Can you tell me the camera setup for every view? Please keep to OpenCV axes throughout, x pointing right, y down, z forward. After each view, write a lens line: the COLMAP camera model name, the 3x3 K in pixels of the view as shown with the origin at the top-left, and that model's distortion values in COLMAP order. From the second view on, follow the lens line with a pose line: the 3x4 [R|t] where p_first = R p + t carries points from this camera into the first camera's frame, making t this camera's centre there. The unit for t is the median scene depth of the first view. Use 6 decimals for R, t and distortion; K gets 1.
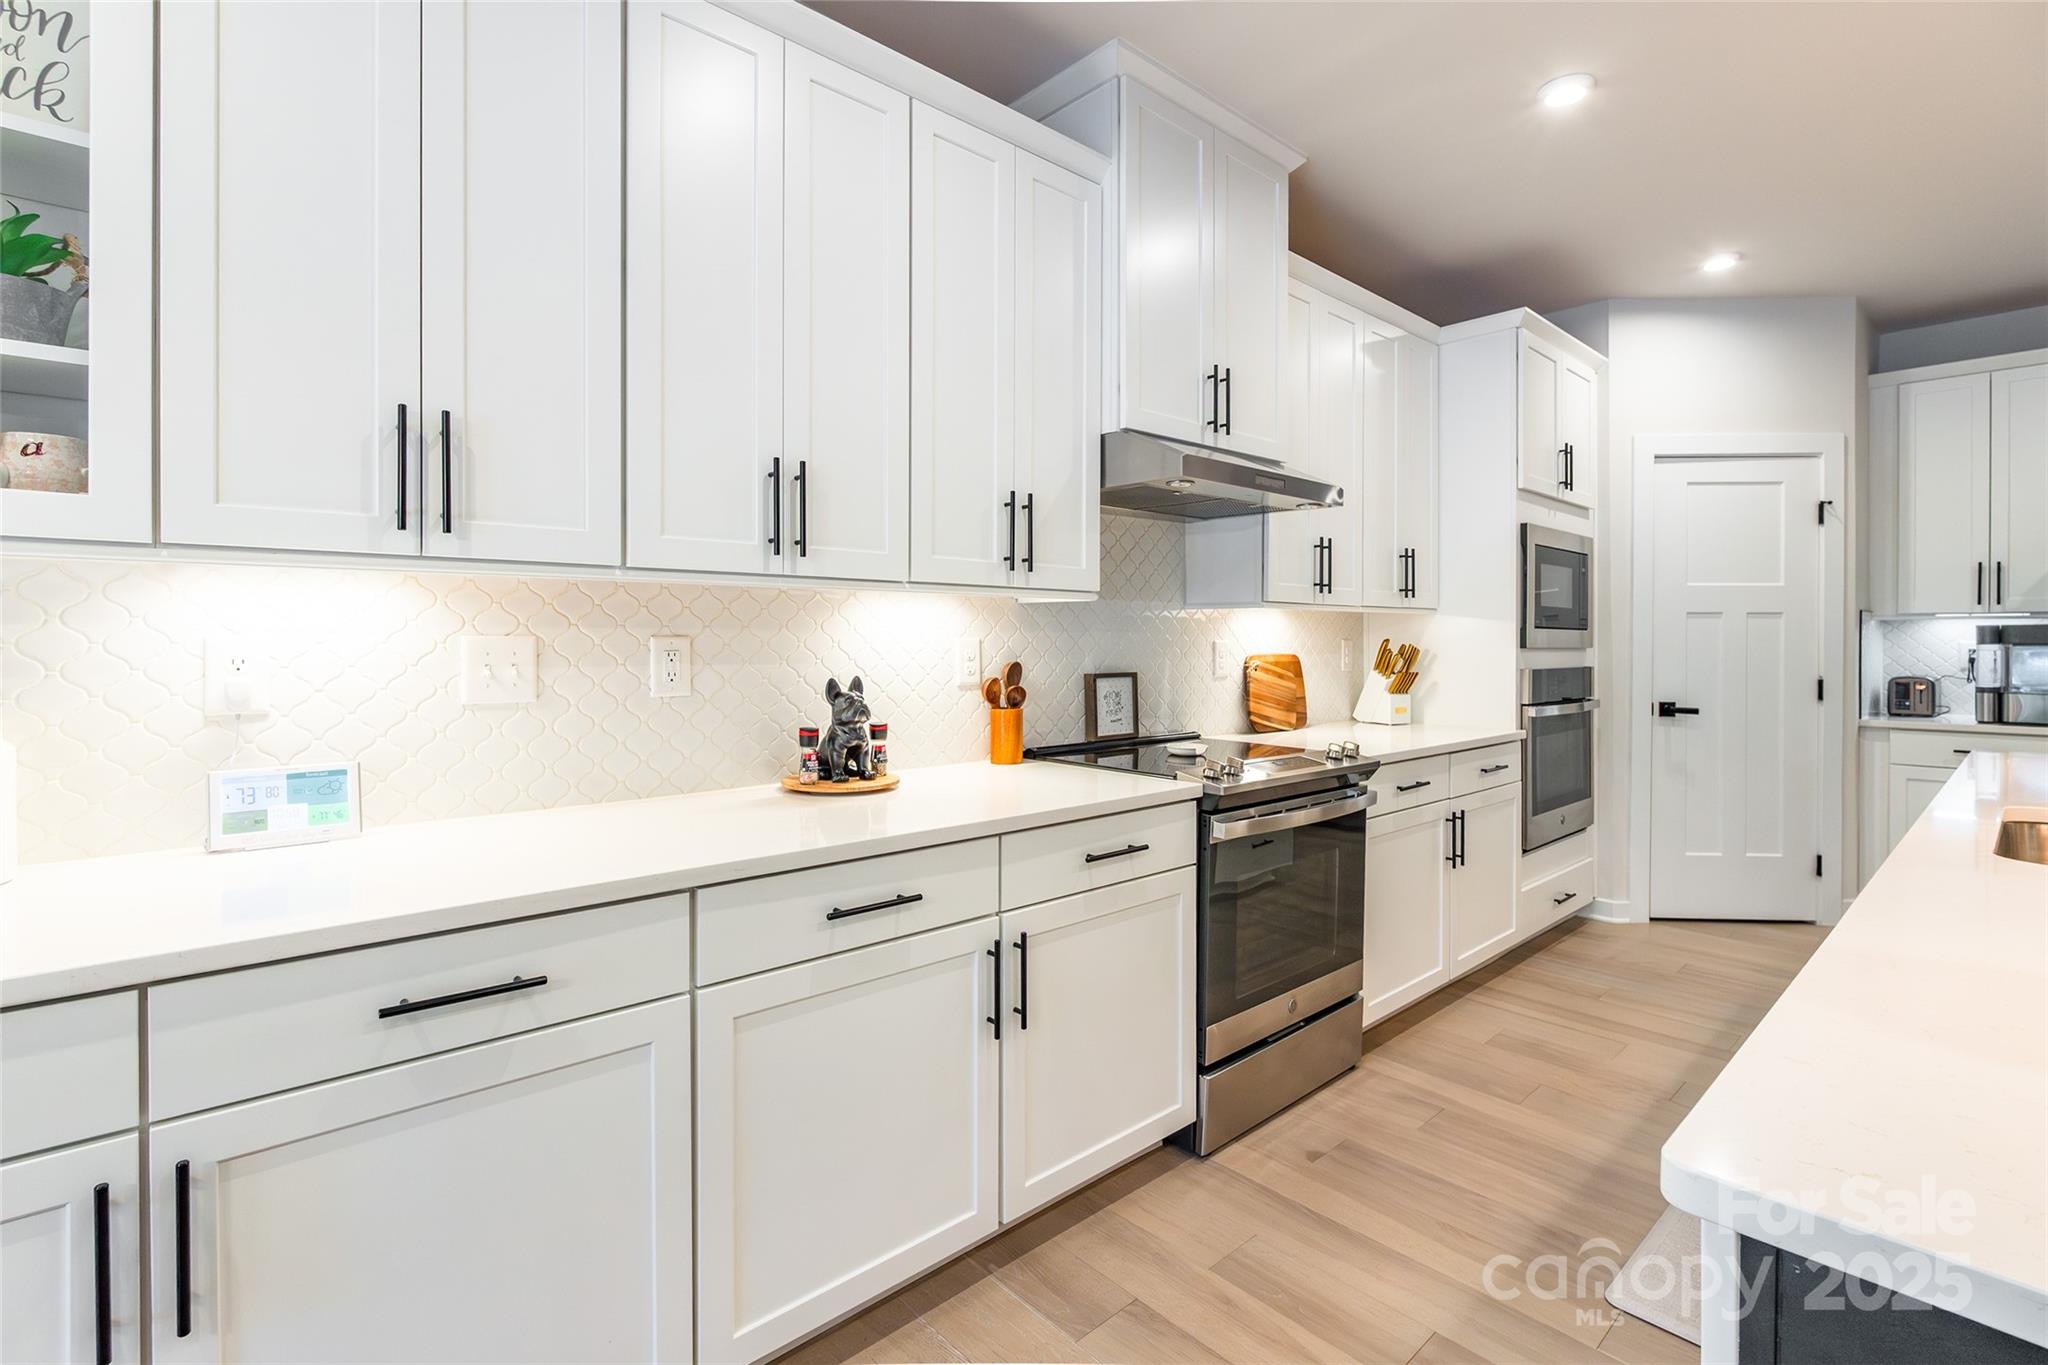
lens RADIAL K [[945.1, 0, 1024.6], [0, 945.1, 644.0], [0, 0, 1]] dist [-0.007997, -0.000629]
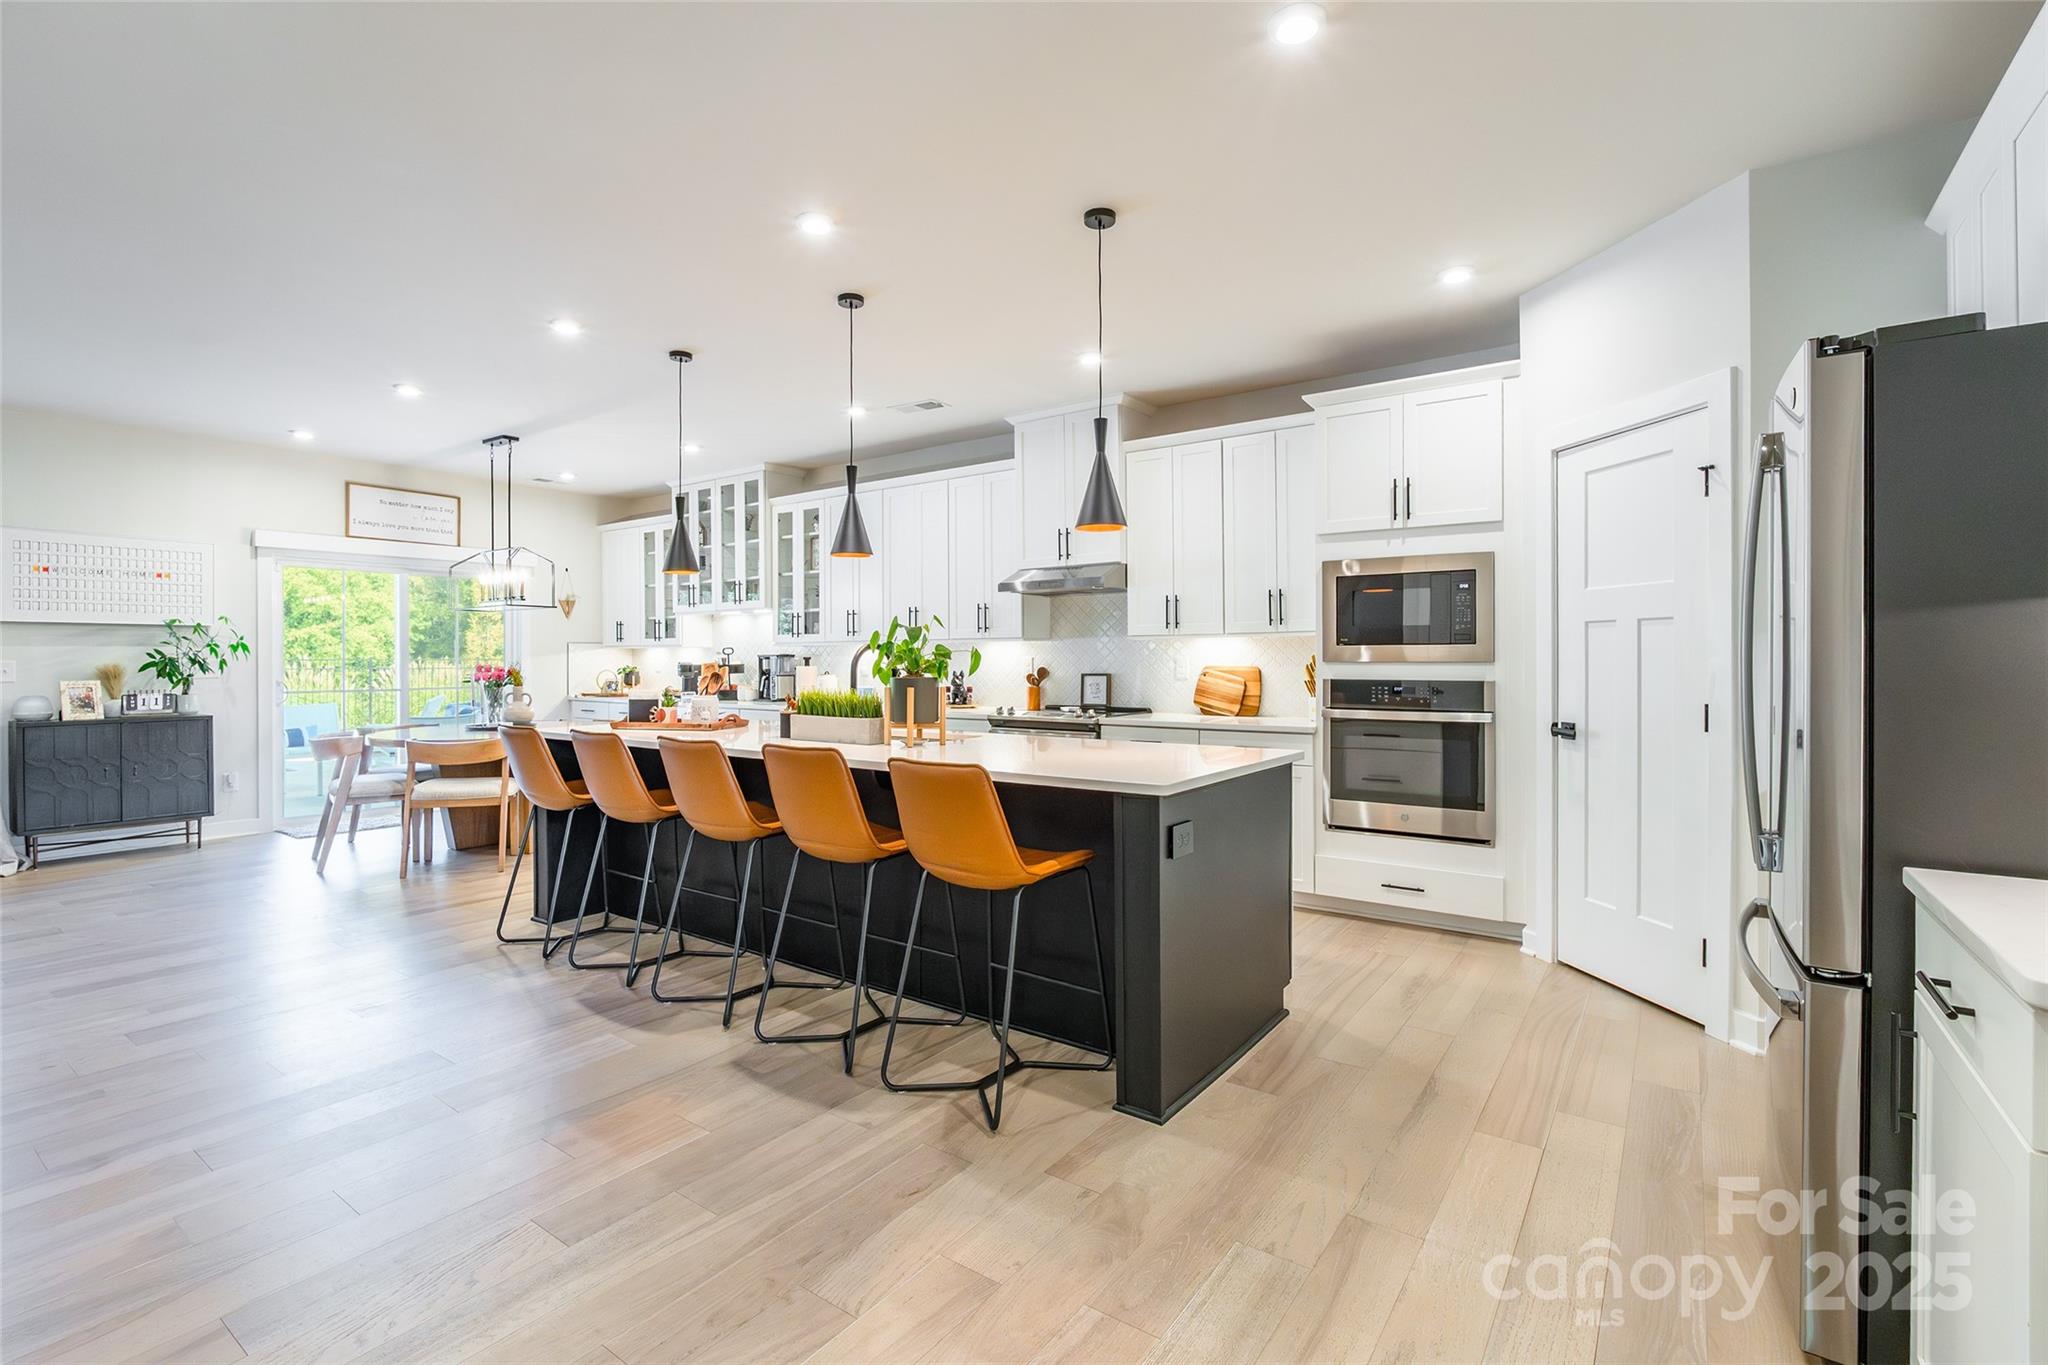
lens RADIAL K [[945.1, 0, 1023.9], [0, 945.1, 673.3], [0, 0, 1]] dist [-0.007997, -0.000629]
pose [[0.190886, 0.010596, -0.981555, 2.681243], [0.000264, 0.999941, 0.010845, 0.010314], [0.981612, -0.002329, 0.190872, 0.602055]]
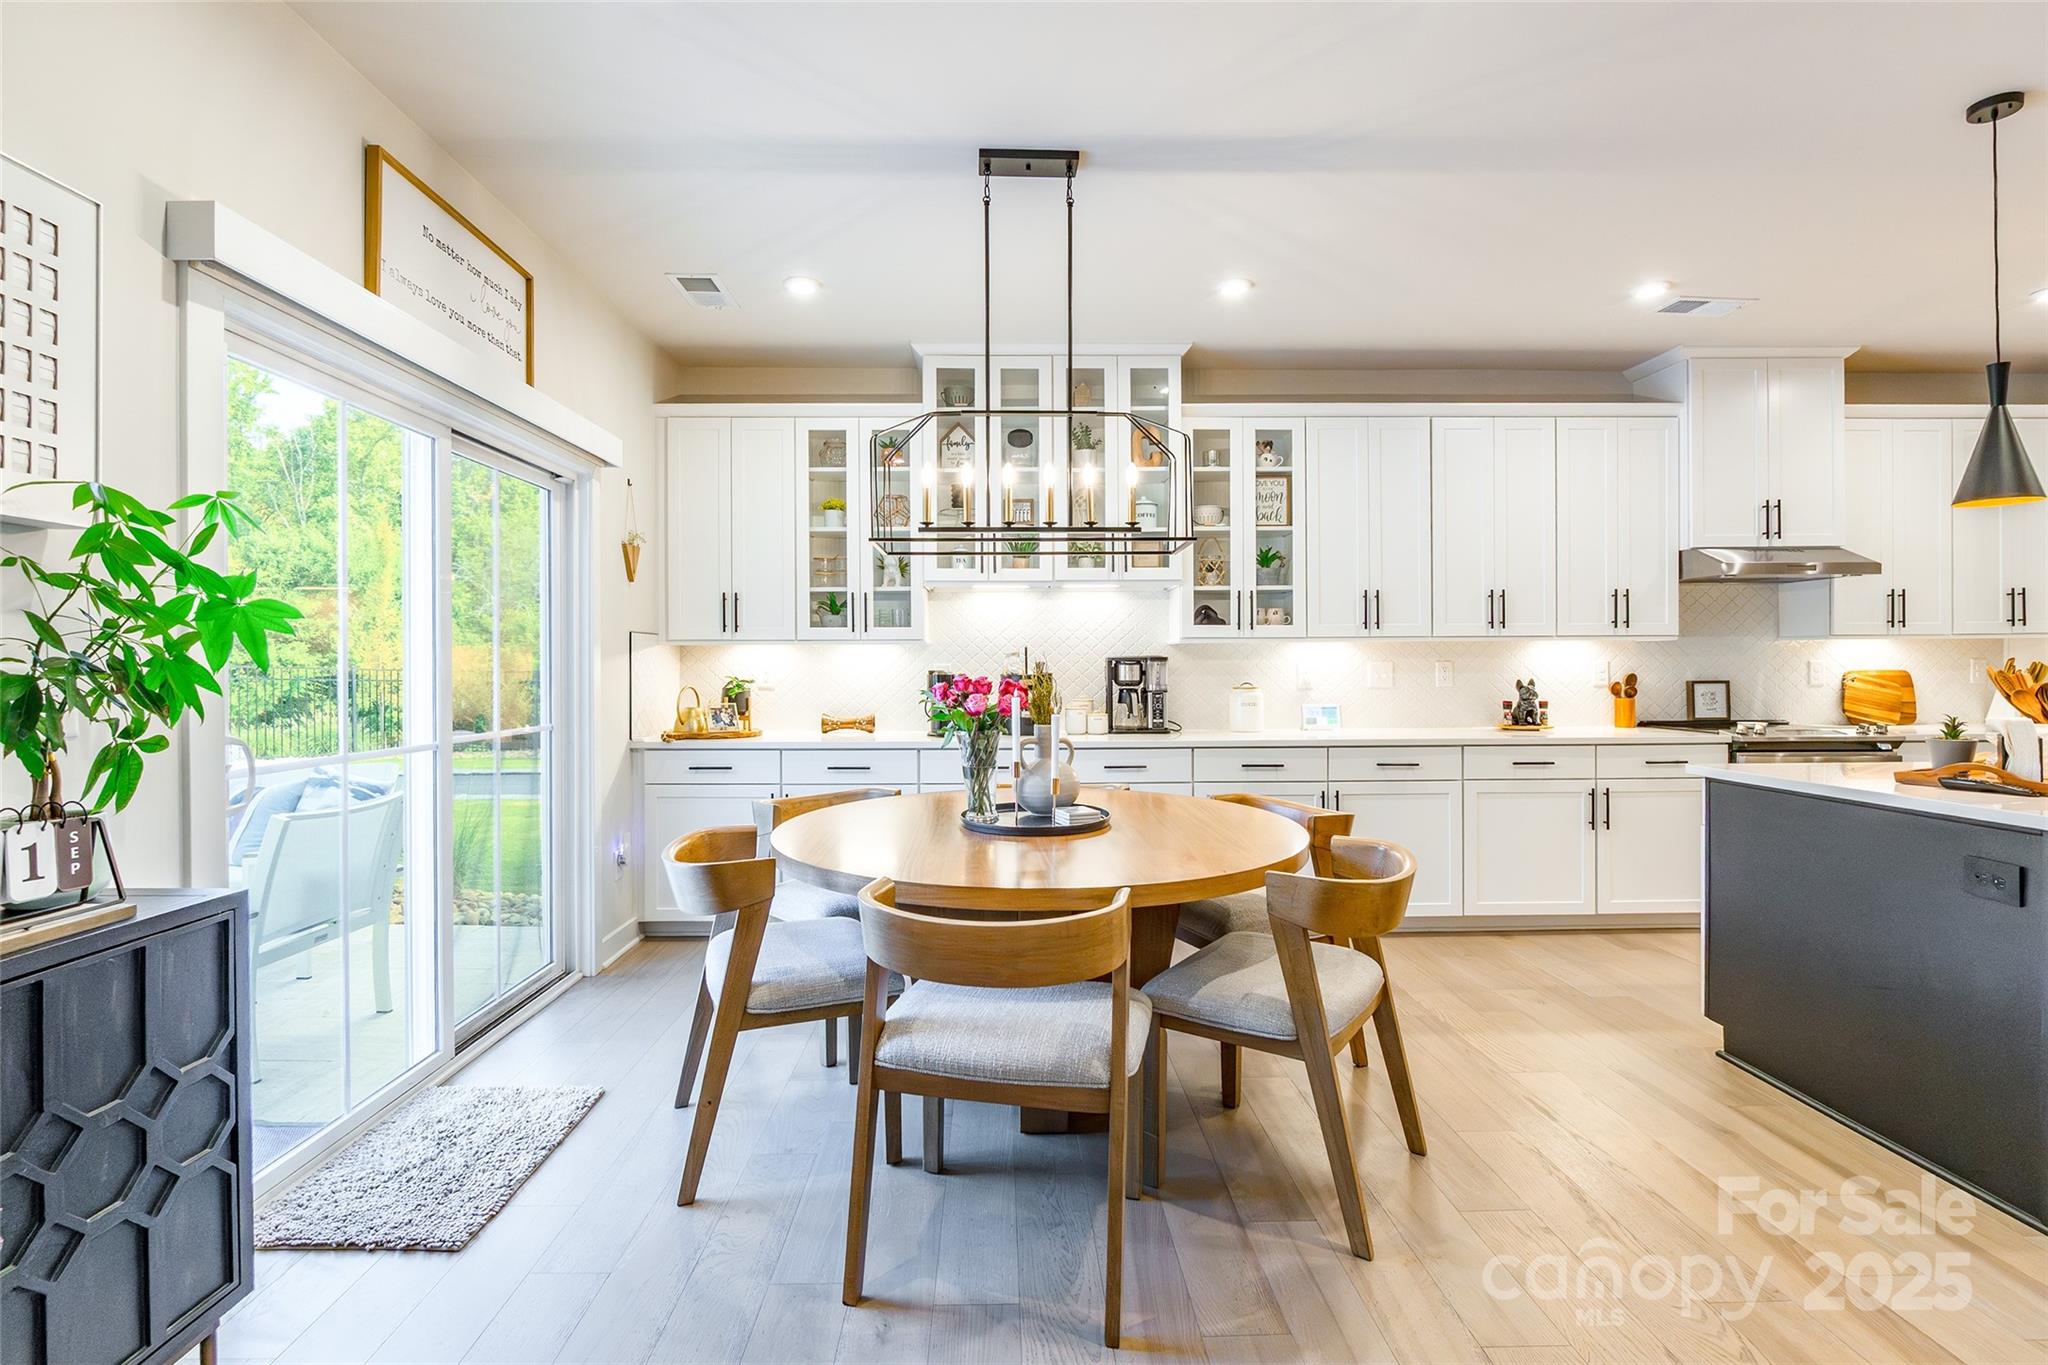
lens RADIAL K [[945.1, 0, 1019.6], [0, 945.1, 668.8], [0, 0, 1]] dist [-0.007997, -0.000629]
pose [[0.750176, -0.003928, -0.661226, 0.364416], [0.005257, 0.999986, 0.000023, 0.004168], [0.661217, -0.003493, 0.750187, -1.377340]]
